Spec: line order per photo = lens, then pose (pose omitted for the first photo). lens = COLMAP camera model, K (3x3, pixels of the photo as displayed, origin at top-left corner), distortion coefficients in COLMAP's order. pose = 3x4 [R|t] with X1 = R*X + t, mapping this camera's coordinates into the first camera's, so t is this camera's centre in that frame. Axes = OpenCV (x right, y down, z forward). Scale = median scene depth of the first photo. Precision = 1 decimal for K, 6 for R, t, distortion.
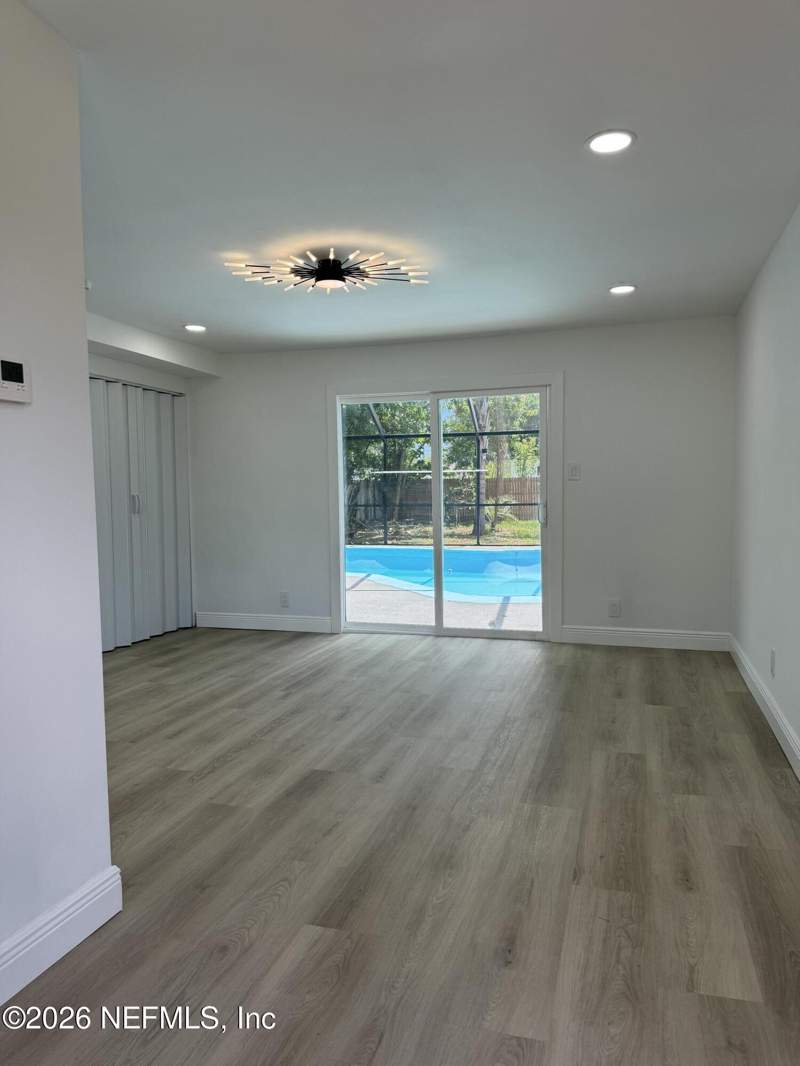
lens RADIAL K [[740.8, 0, 407.8], [0, 740.8, 535.1], [0, 0, 1]] dist [0.124503, -0.180816]
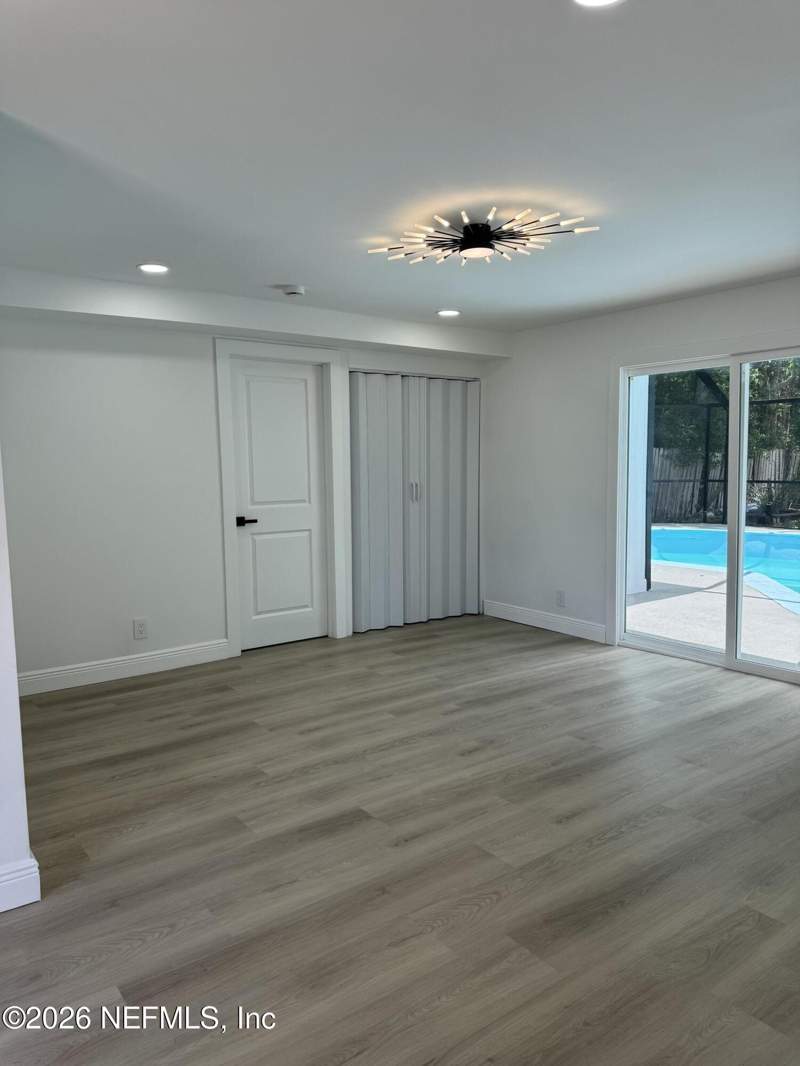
lens RADIAL K [[740.8, 0, 407.8], [0, 740.8, 535.1], [0, 0, 1]] dist [0.124503, -0.180816]
pose [[0.802854, 0.064373, -0.592690, 0.355848], [-0.037132, 0.997623, 0.058055, -0.059218], [0.595019, -0.024602, 0.803335, 0.251696]]
